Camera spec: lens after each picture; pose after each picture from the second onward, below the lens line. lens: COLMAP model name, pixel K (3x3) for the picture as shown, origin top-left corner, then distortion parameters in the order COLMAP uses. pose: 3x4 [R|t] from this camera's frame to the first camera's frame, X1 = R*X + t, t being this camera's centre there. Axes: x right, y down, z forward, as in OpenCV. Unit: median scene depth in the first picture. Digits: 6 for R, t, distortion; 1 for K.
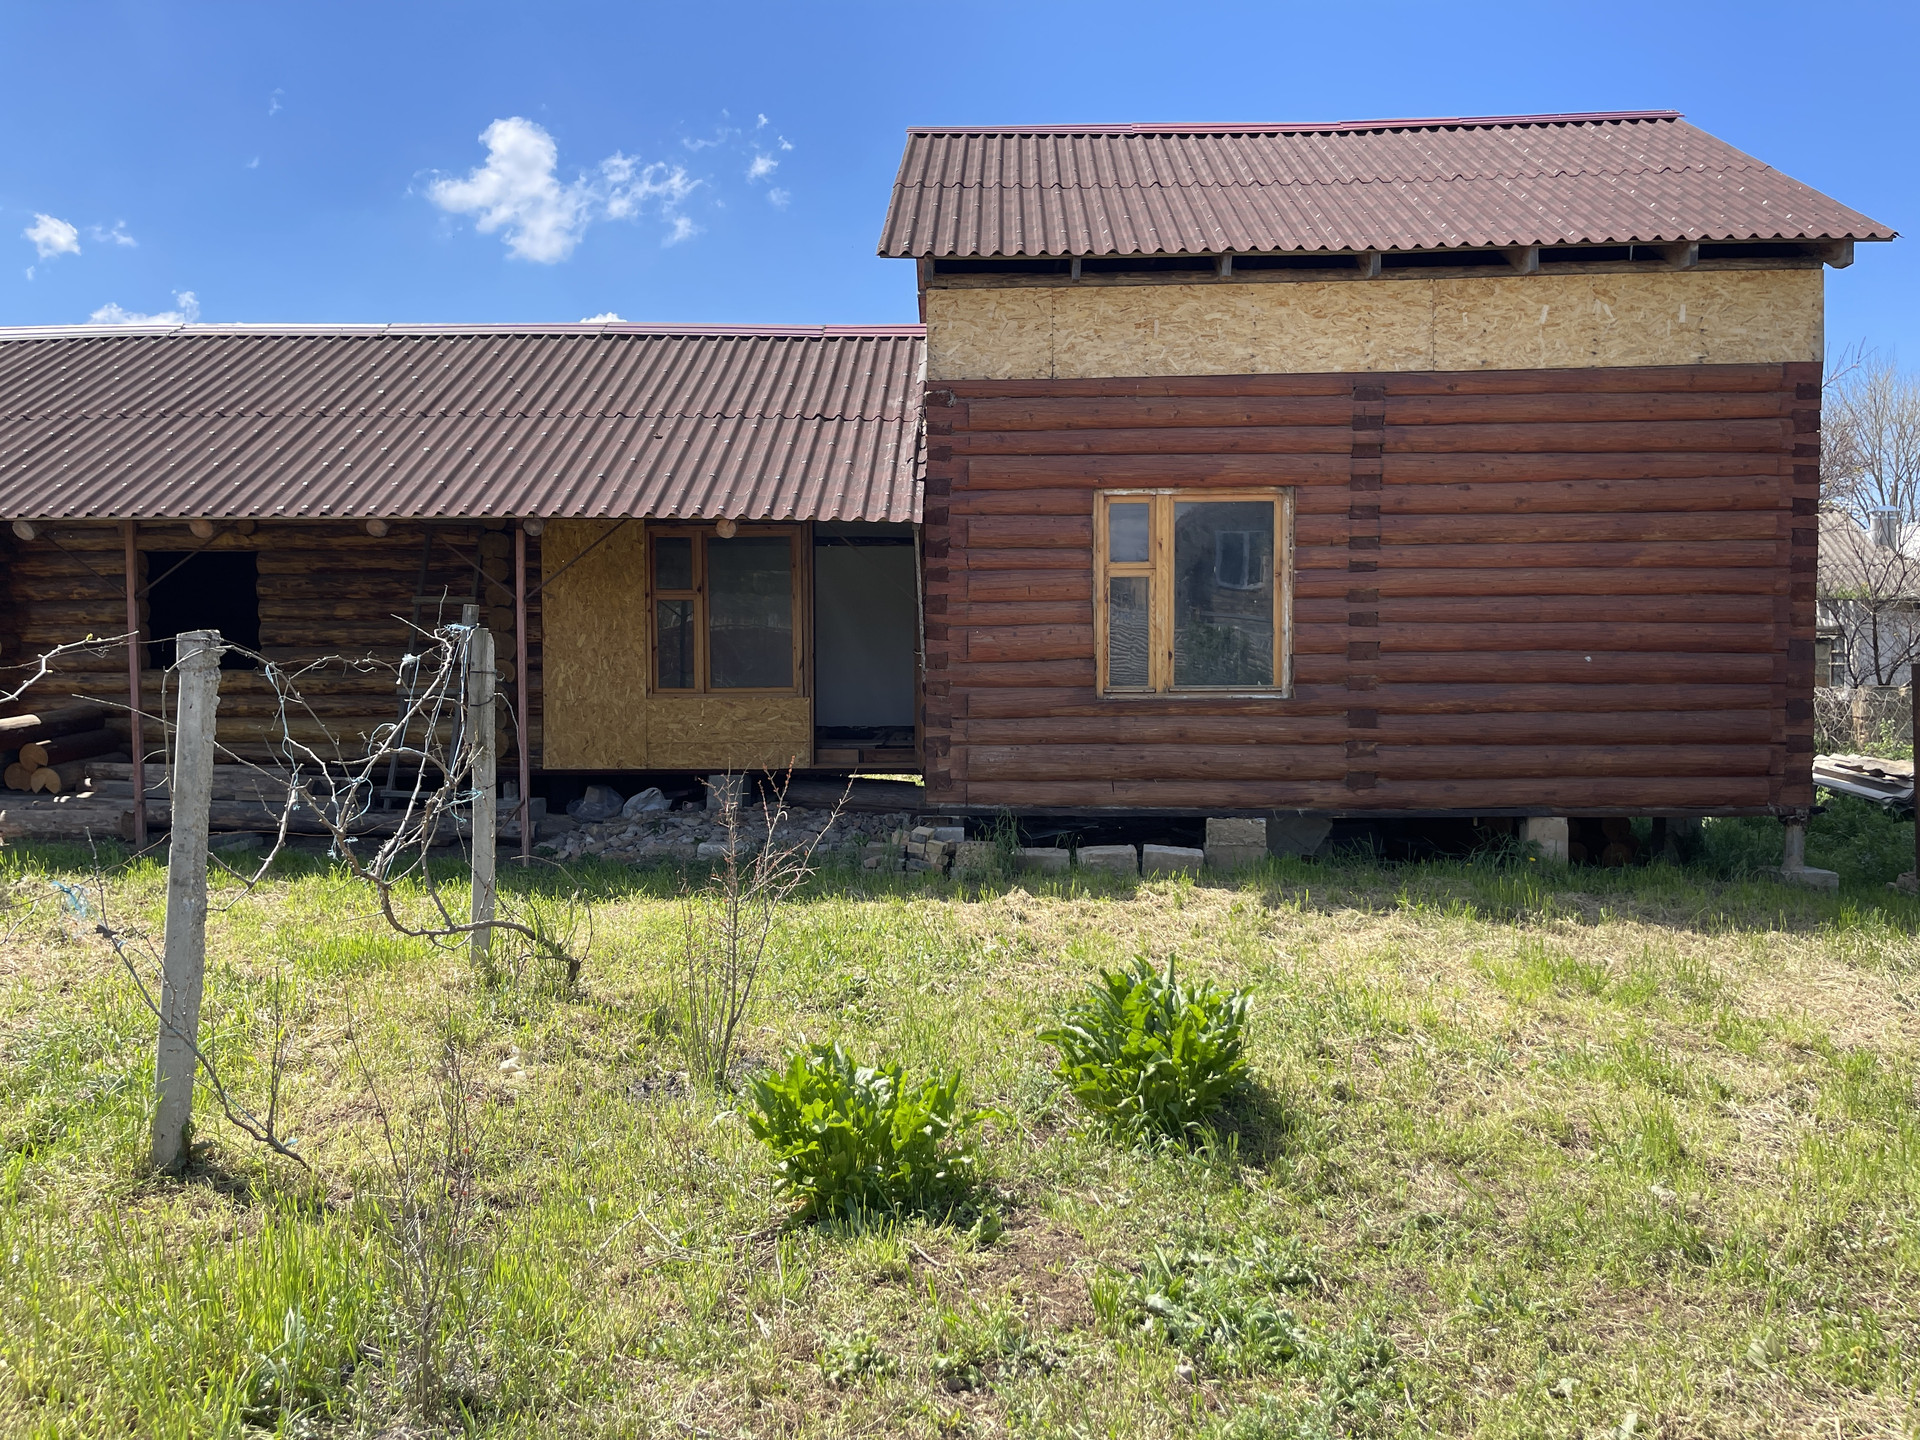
lens RADIAL K [[1453.5, 0, 969.0], [0, 1453.5, 712.9], [0, 0, 1]] dist [0.087298, -0.117063]
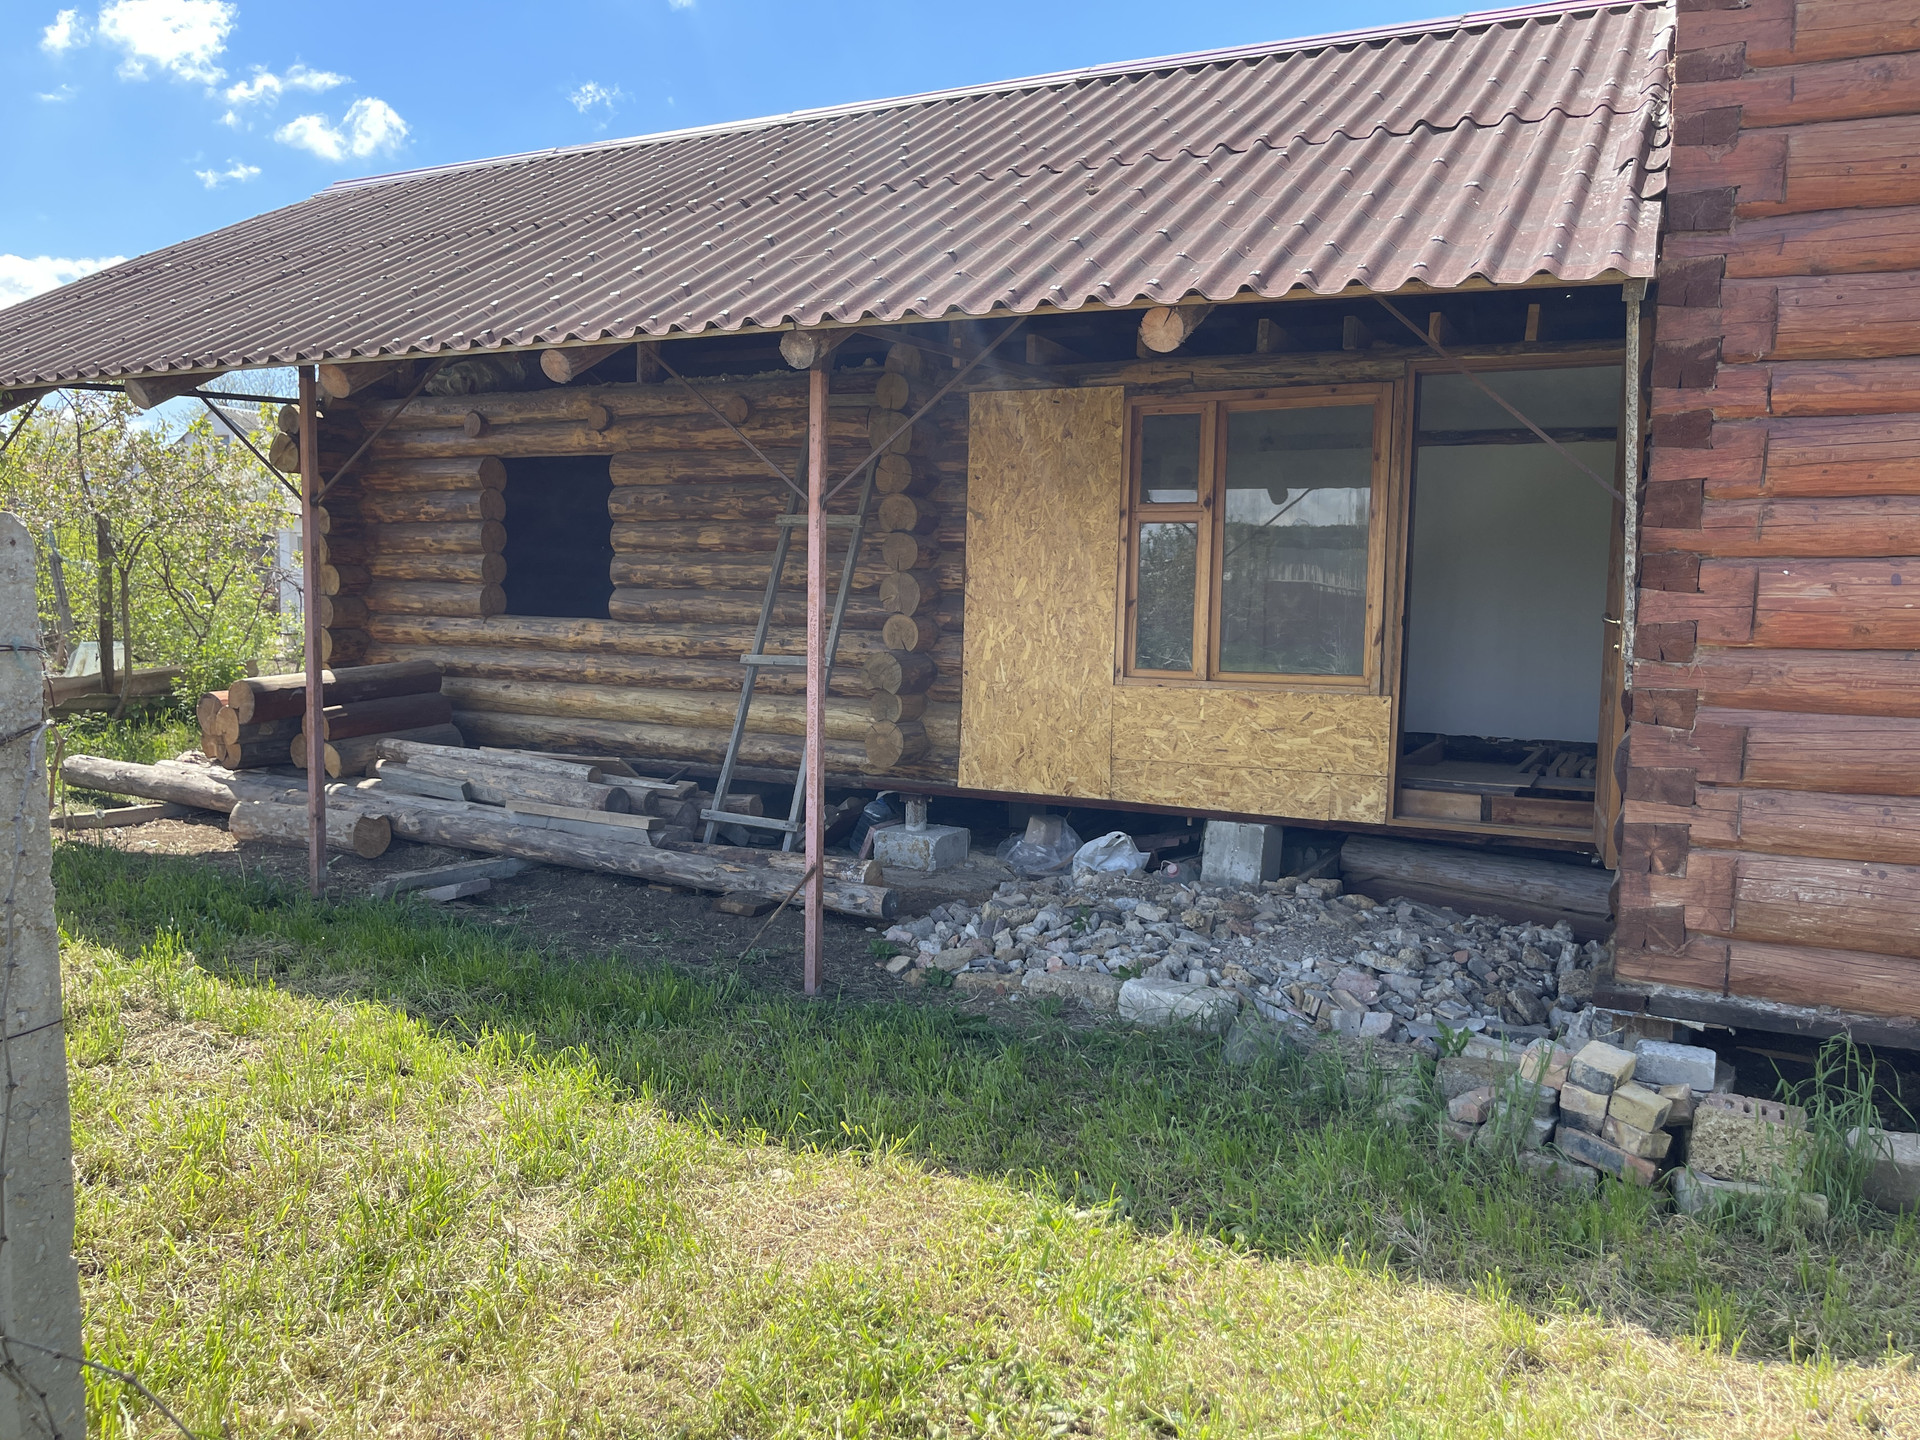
lens RADIAL K [[1453.5, 0, 969.0], [0, 1453.5, 712.9], [0, 0, 1]] dist [0.087298, -0.117063]
pose [[0.902903, 0.056096, -0.426169, -0.021039], [-0.044858, 0.998331, 0.036370, -0.021702], [0.427498, -0.013722, 0.903912, 0.529462]]
